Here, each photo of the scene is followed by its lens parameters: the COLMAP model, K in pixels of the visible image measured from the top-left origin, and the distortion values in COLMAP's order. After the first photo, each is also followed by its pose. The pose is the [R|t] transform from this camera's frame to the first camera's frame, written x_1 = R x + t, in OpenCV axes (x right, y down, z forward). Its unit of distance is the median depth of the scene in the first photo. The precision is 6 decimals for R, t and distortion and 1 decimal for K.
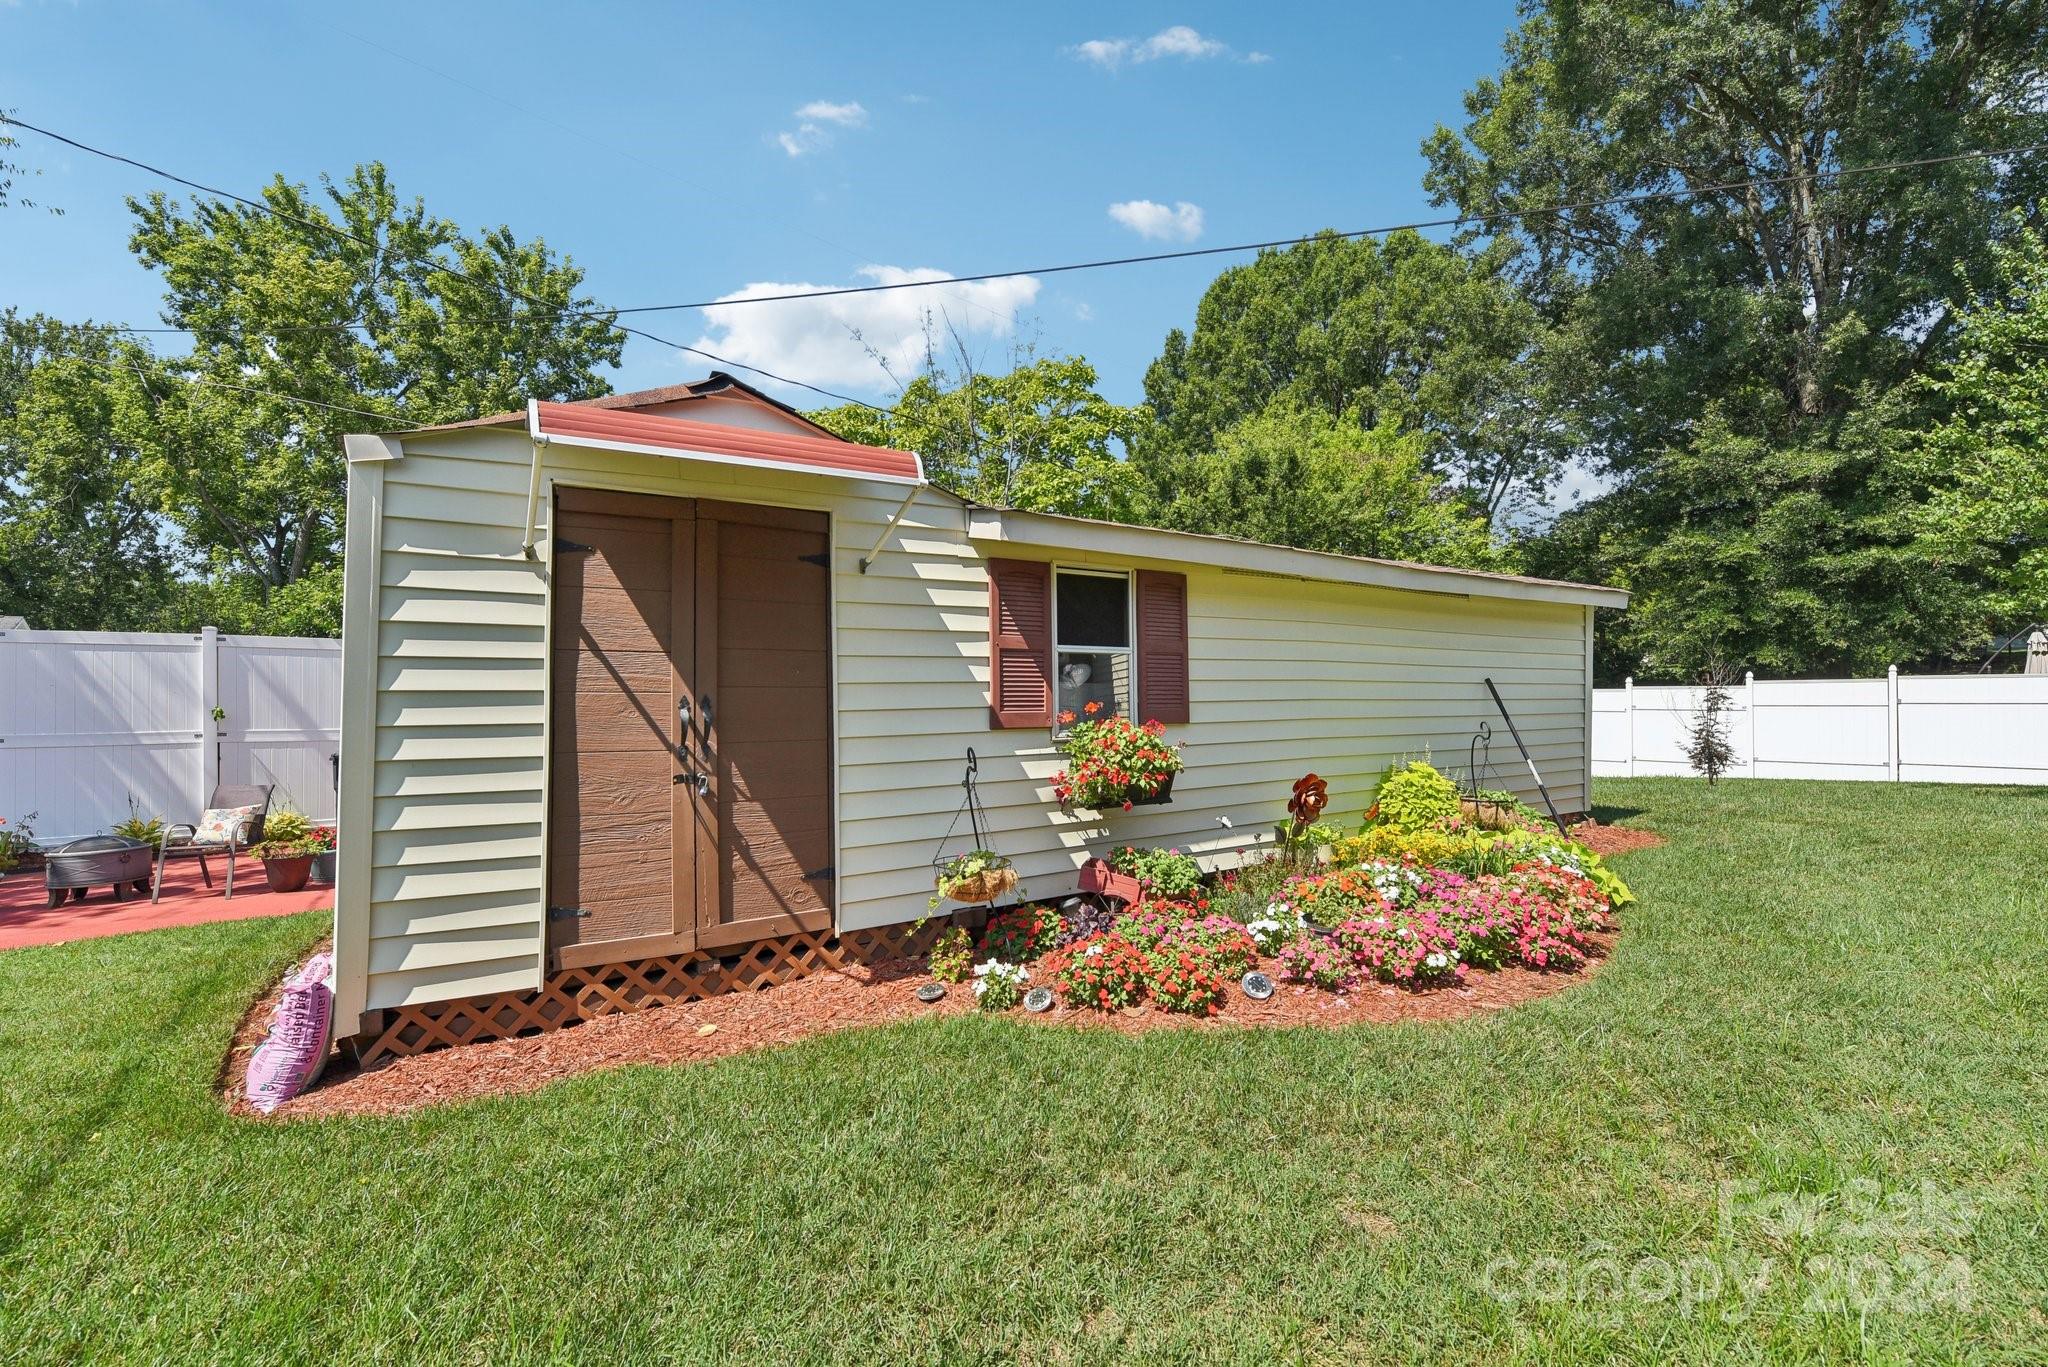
lens RADIAL K [[879.7, 0, 1029.2], [0, 879.7, 687.2], [0, 0, 1]] dist [0.001145, -0.007043]
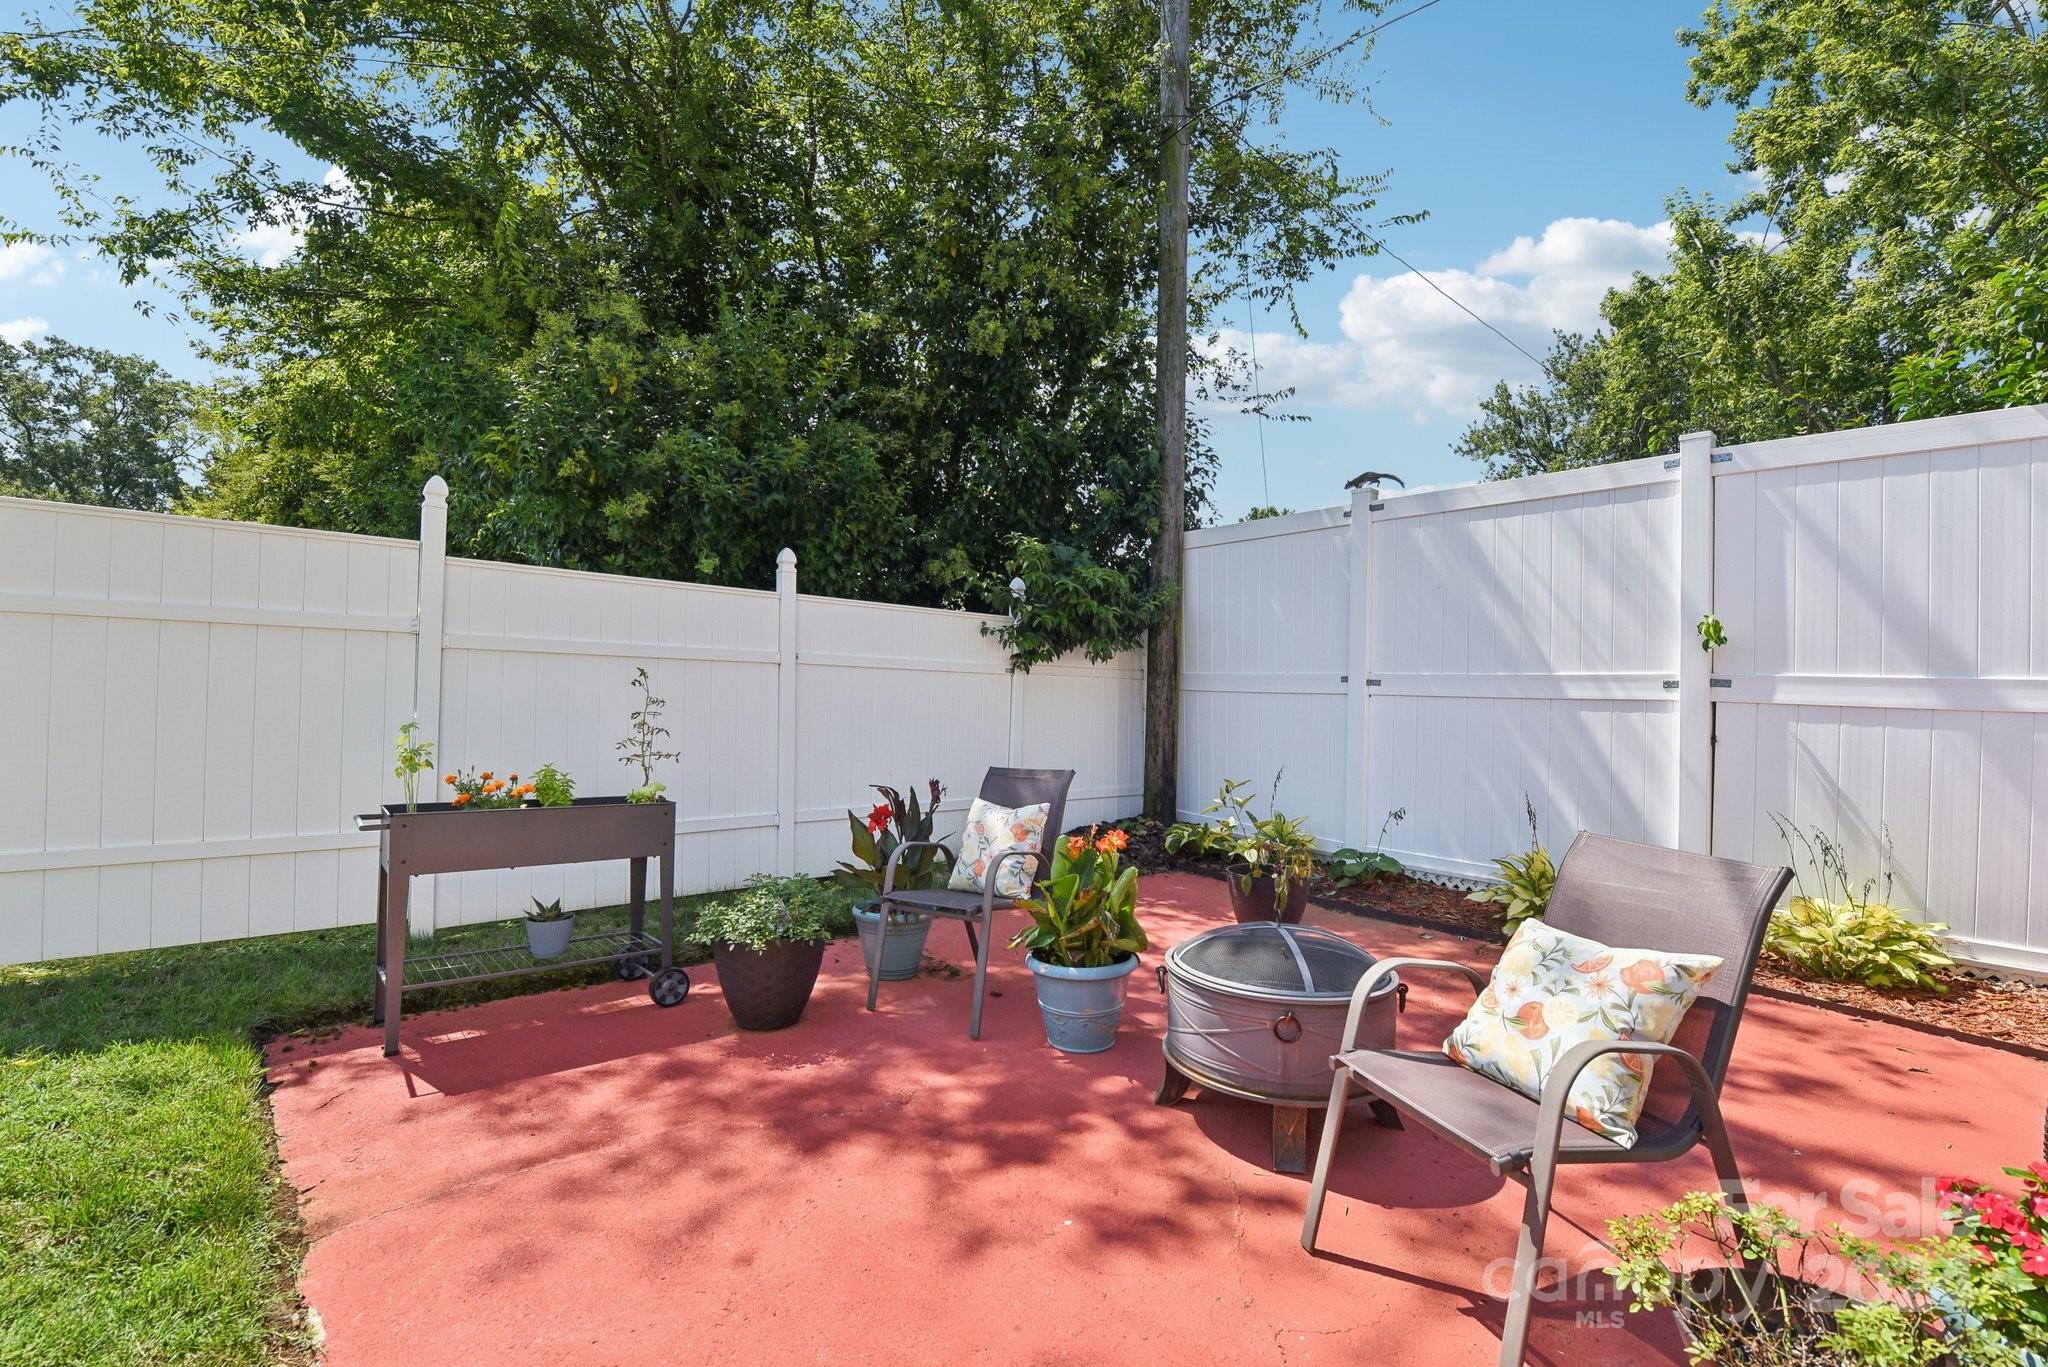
lens RADIAL K [[879.7, 0, 1029.2], [0, 879.7, 687.2], [0, 0, 1]] dist [0.001145, -0.007043]
pose [[0.083111, 0.013815, -0.996445, -0.529890], [-0.002127, 0.999904, 0.013686, 0.051254], [0.996538, 0.000982, 0.083132, 0.636182]]
